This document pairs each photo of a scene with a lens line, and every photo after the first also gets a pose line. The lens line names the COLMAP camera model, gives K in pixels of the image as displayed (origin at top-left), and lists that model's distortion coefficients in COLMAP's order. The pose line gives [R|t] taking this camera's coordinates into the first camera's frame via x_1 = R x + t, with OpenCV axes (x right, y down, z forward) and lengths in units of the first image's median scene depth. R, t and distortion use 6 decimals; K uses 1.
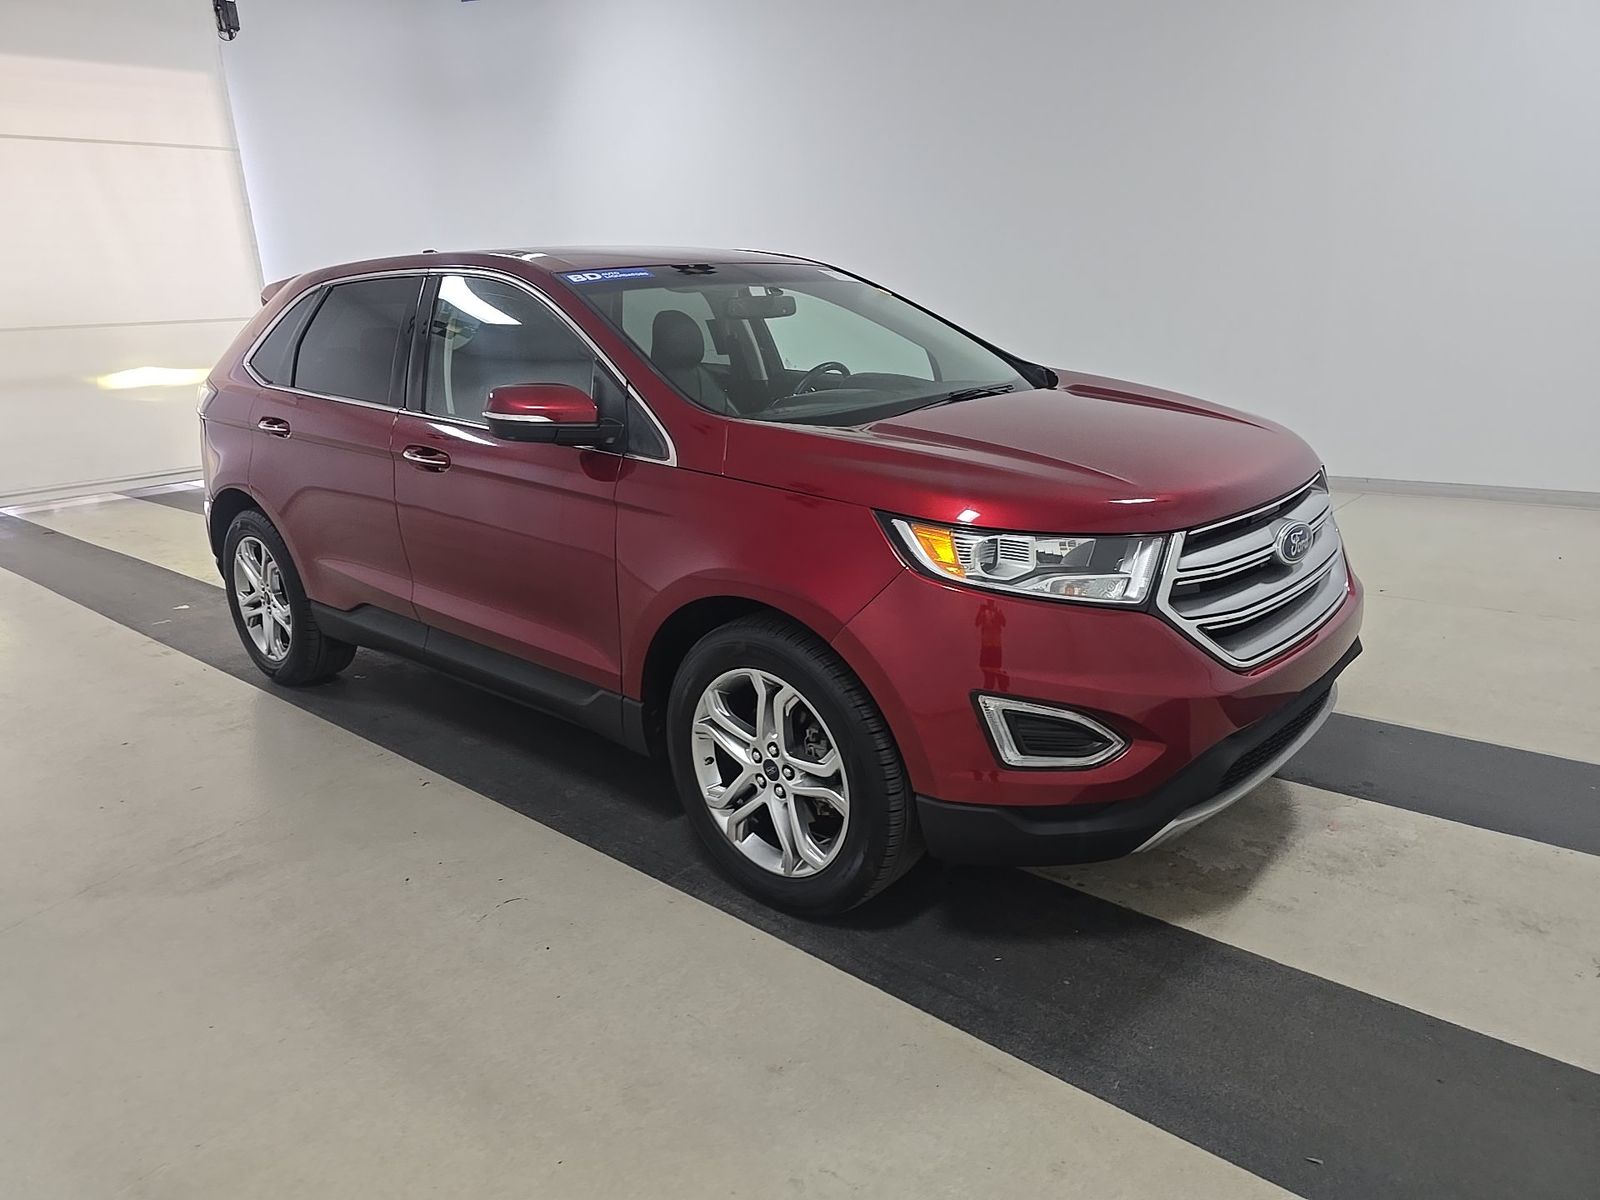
lens RADIAL K [[1066.4, 0, 796.3], [0, 1066.4, 605.3], [0, 0, 1]] dist [0.005466, -0.000186]
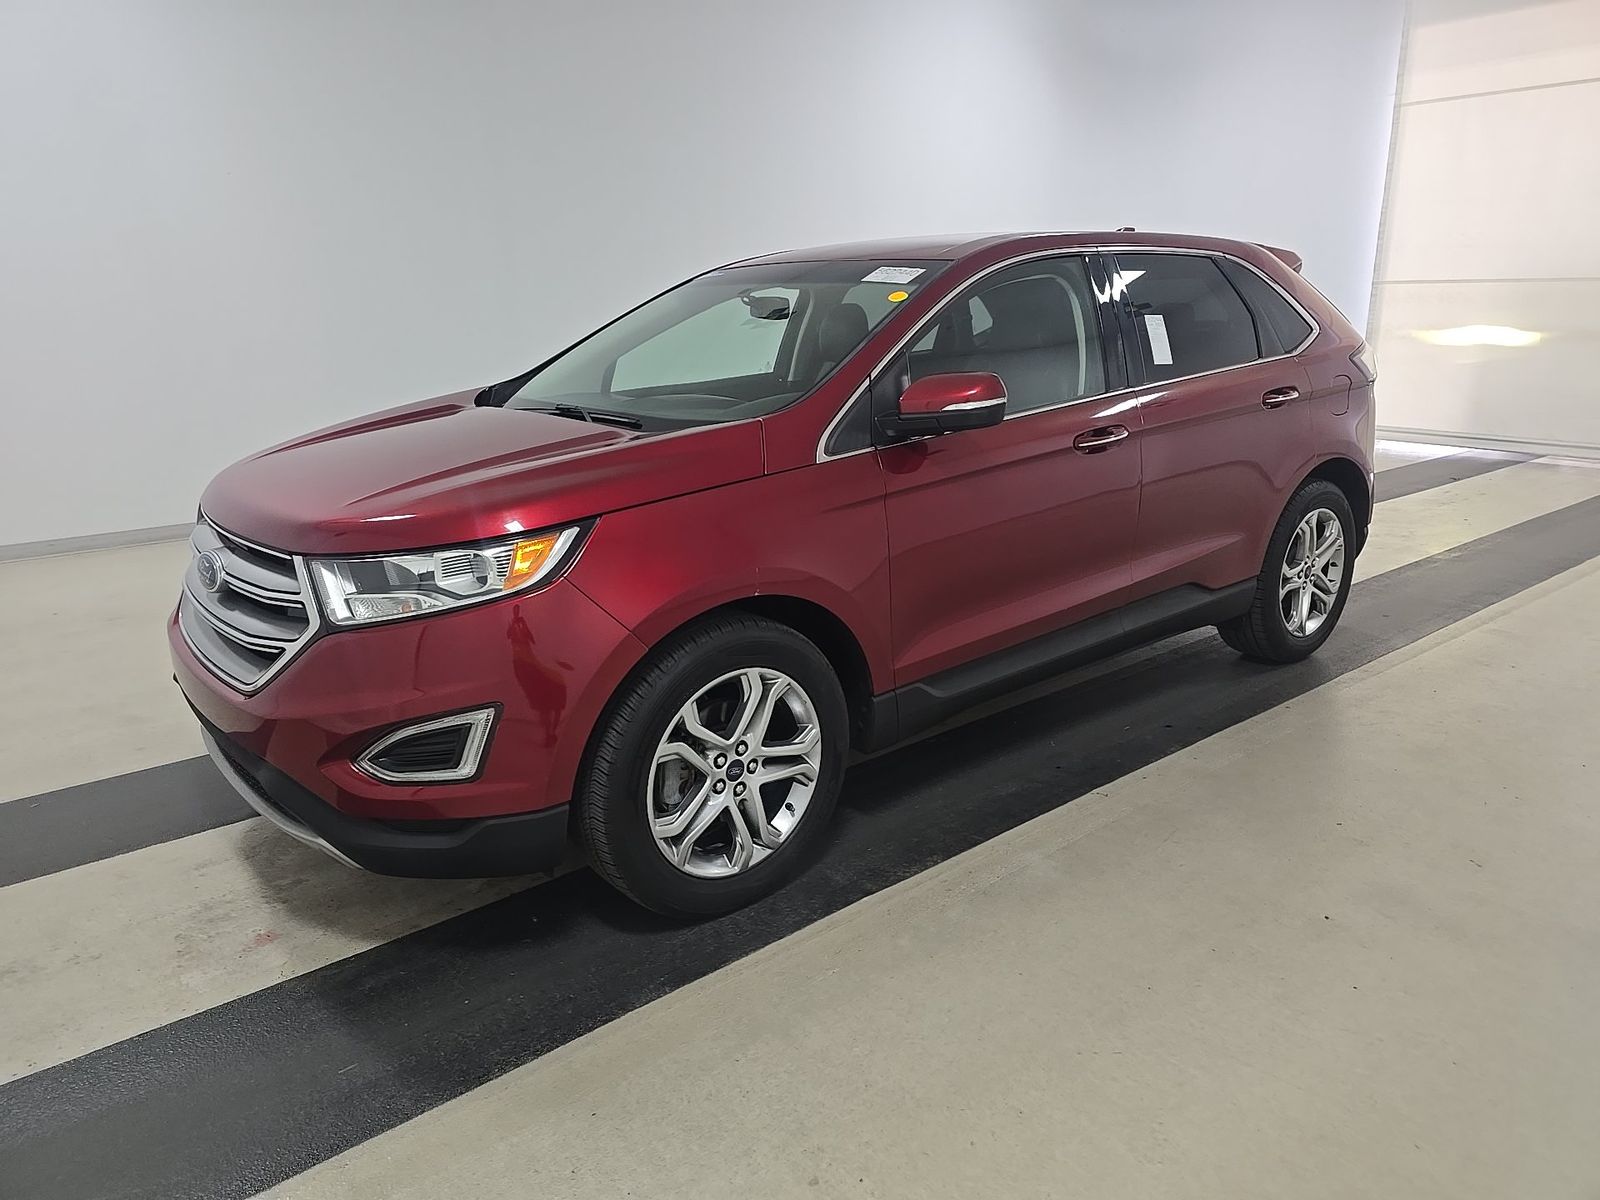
lens RADIAL K [[1066.4, 0, 796.3], [0, 1066.4, 605.3], [0, 0, 1]] dist [0.005466, -0.000186]
pose [[-0.131148, 0.318908, -0.938668, 1.285718], [-0.254456, 0.904297, 0.342782, -0.493794], [0.958150, 0.283805, -0.037449, 1.492669]]
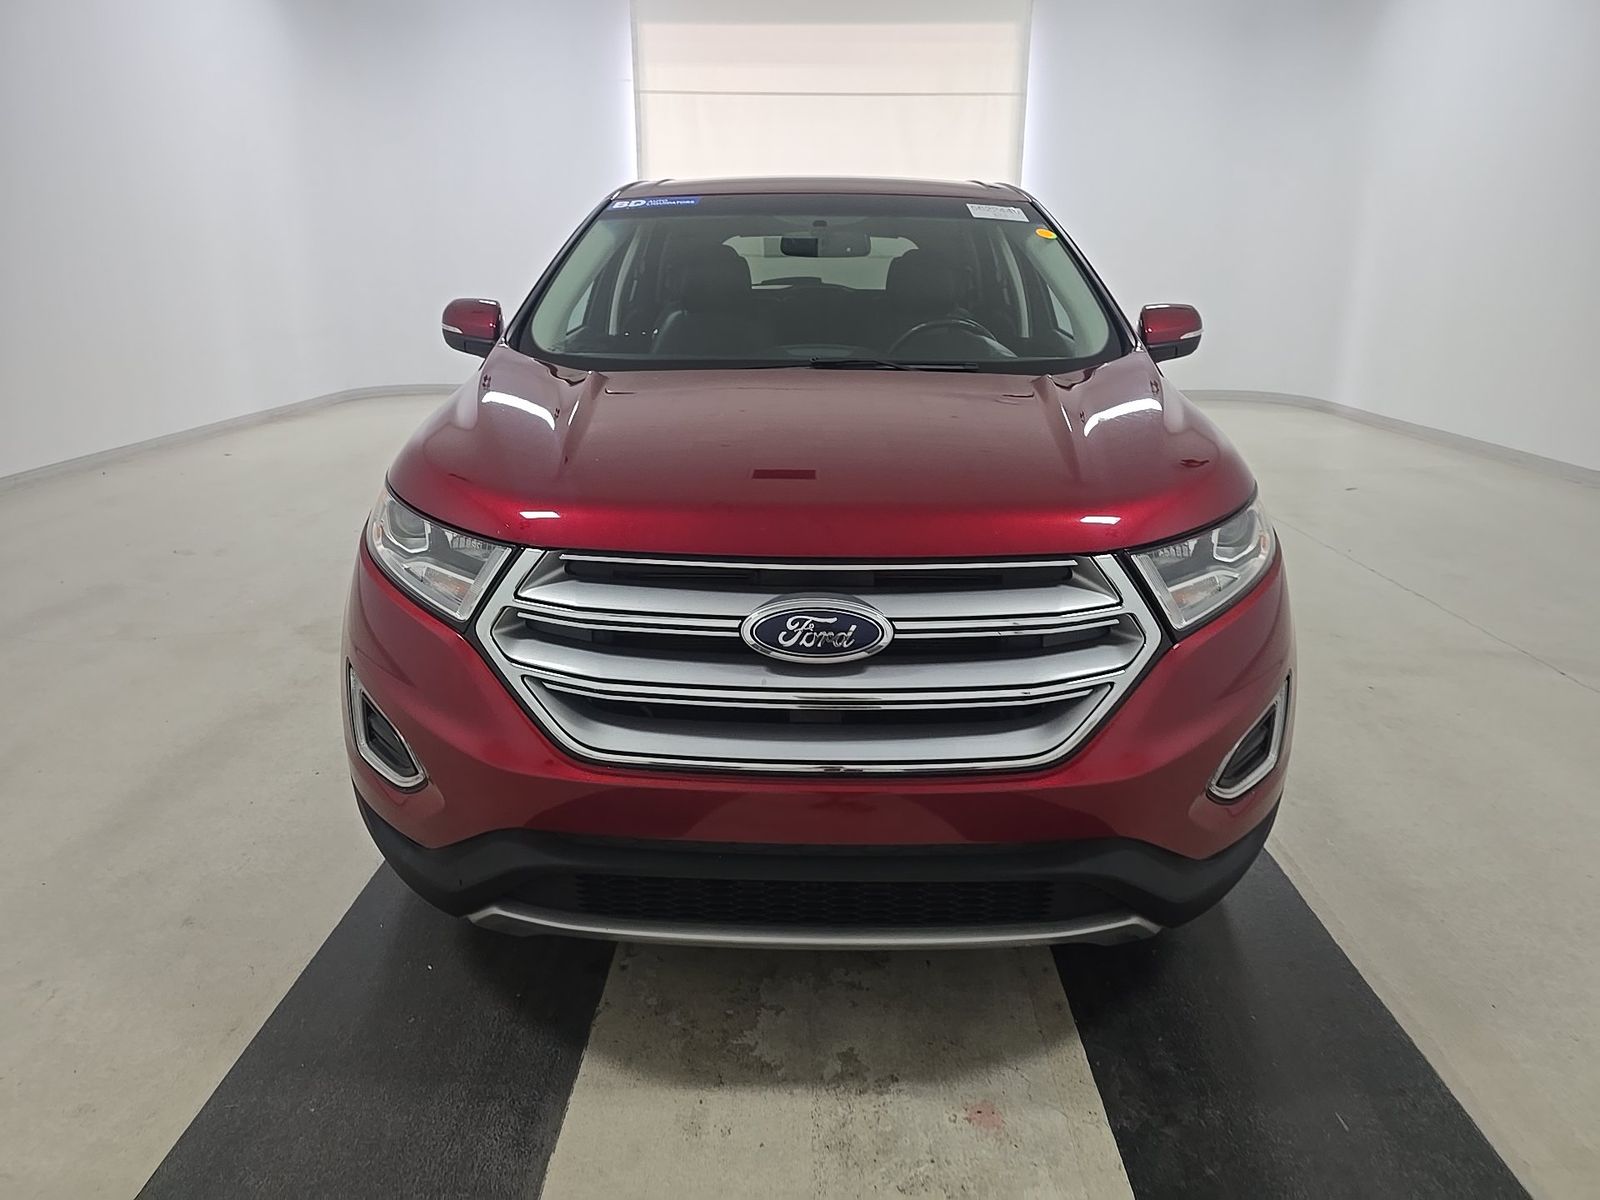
lens RADIAL K [[1066.4, 0, 796.3], [0, 1066.4, 605.3], [0, 0, 1]] dist [0.005466, -0.000186]
pose [[0.659385, 0.274190, -0.700022, 0.851478], [-0.240944, 0.959080, 0.148702, -0.156556], [0.712150, 0.070615, 0.698467, 0.508199]]
